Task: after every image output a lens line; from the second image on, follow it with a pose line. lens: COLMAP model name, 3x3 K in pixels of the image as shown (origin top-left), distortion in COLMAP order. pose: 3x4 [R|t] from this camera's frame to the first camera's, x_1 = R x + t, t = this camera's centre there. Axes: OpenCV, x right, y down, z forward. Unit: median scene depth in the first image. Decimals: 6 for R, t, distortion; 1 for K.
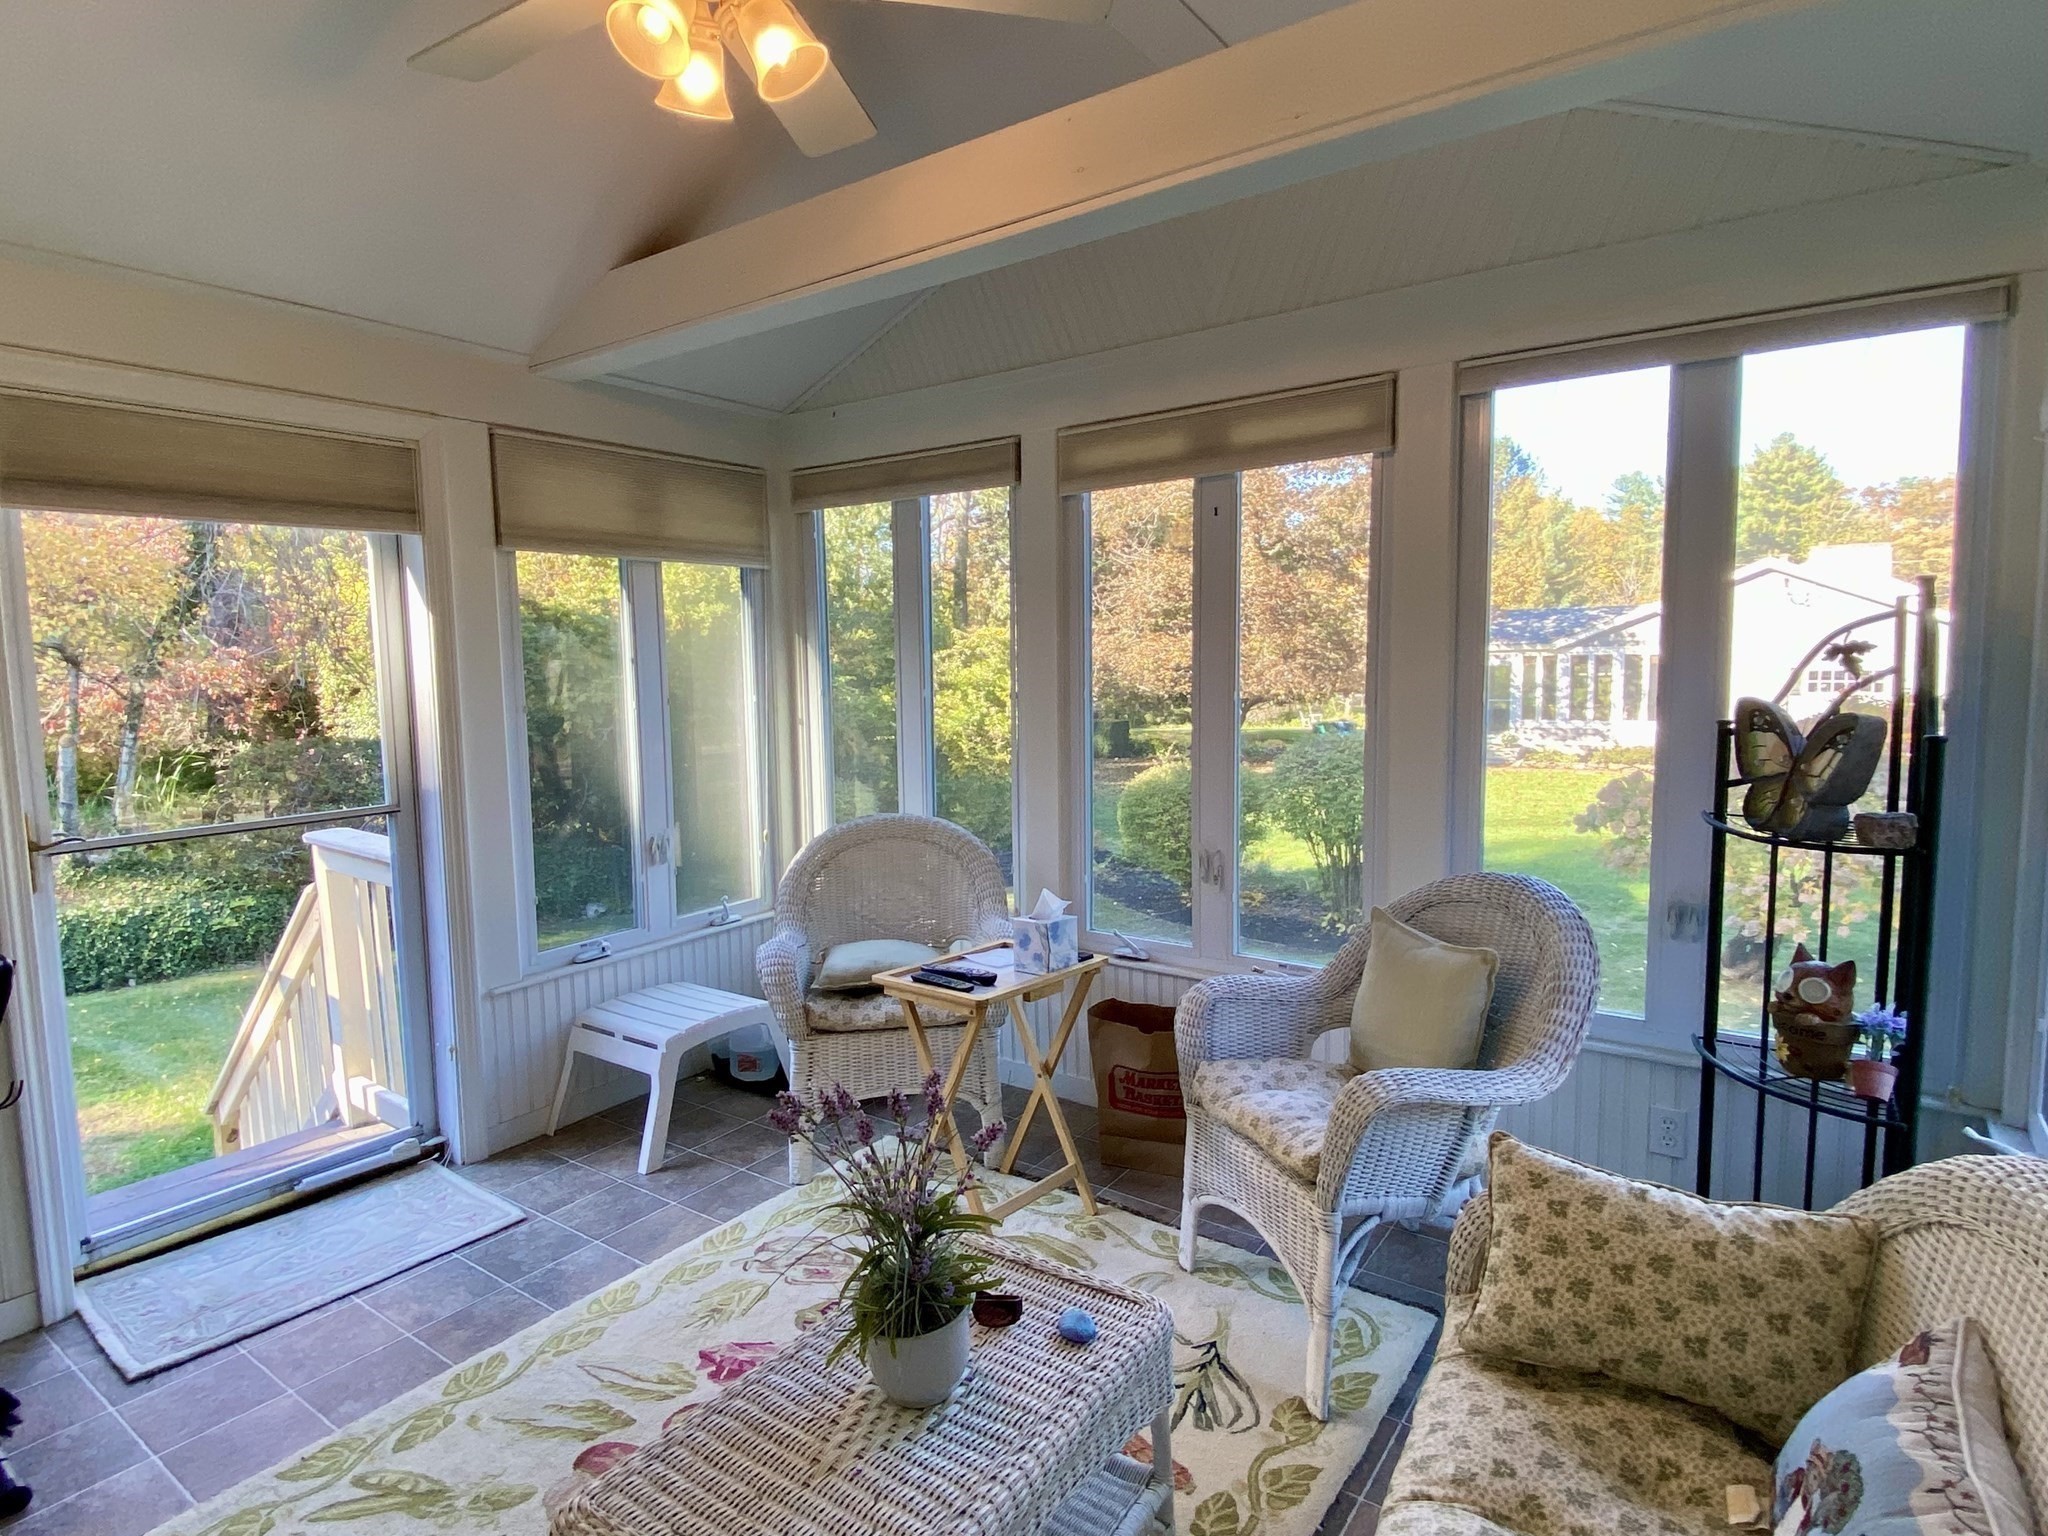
lens RADIAL K [[1098.7, 0, 1022.8], [0, 1098.7, 767.5], [0, 0, 1]] dist [0.000186, -0.000434]
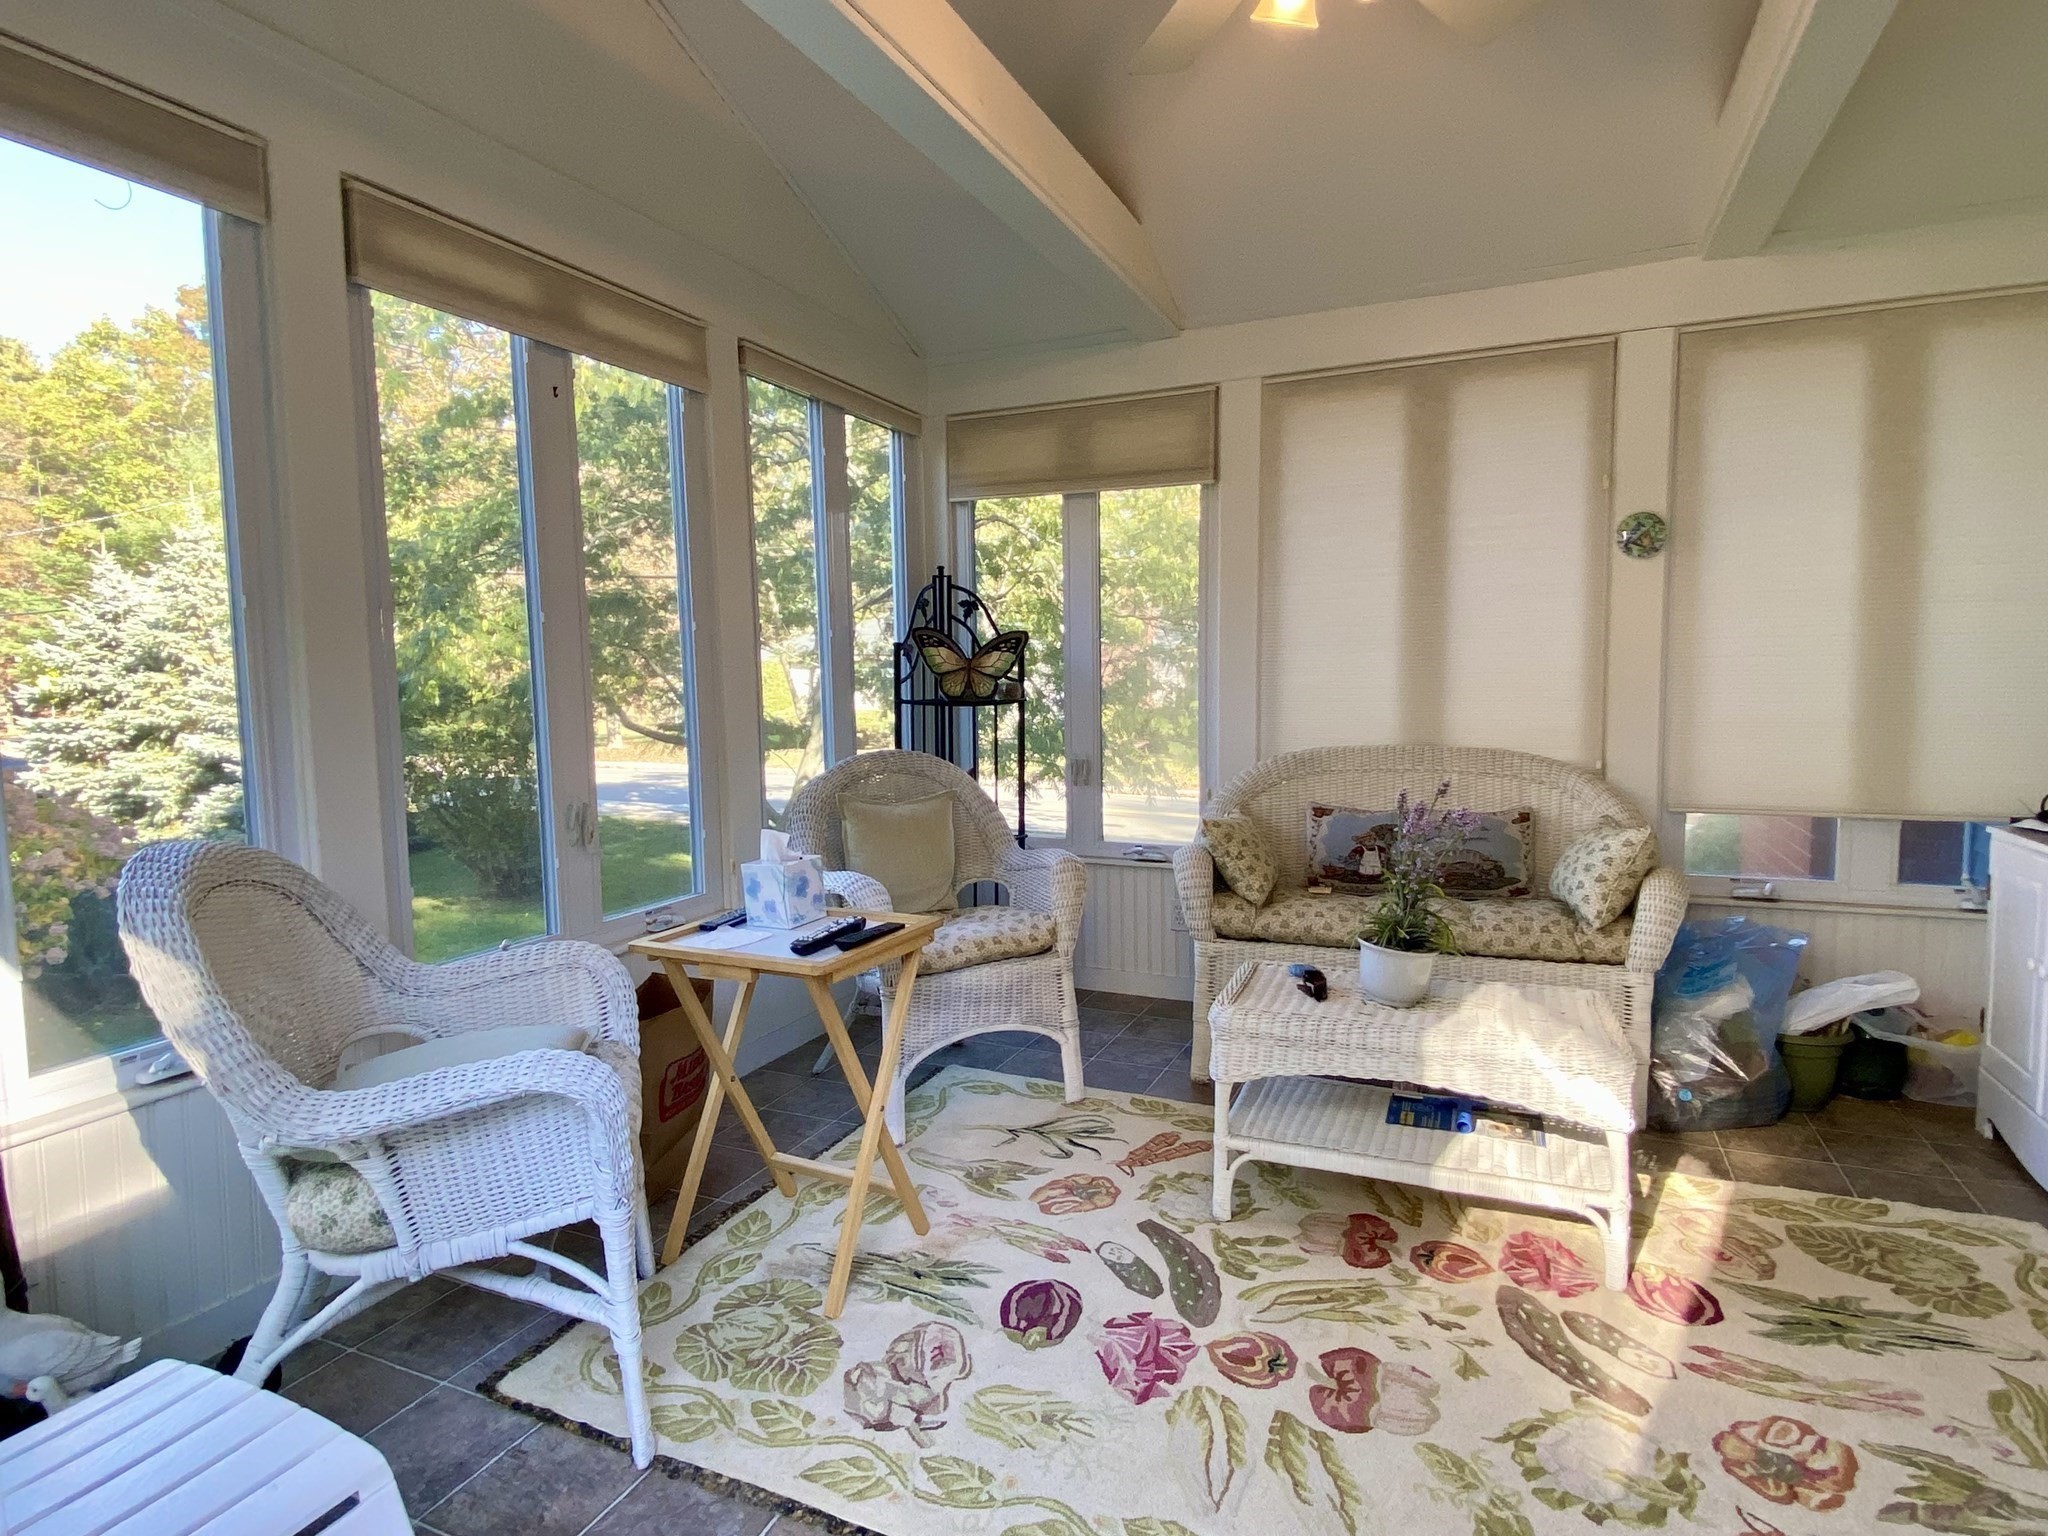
lens RADIAL K [[1098.7, 0, 1021.3], [0, 1098.7, 769.3], [0, 0, 1]] dist [0.000186, -0.000434]
pose [[-0.198735, -0.056337, 0.978433, -0.994264], [0.121900, 0.989173, 0.081716, 0.031932], [-0.972443, 0.135511, -0.189716, 1.167727]]
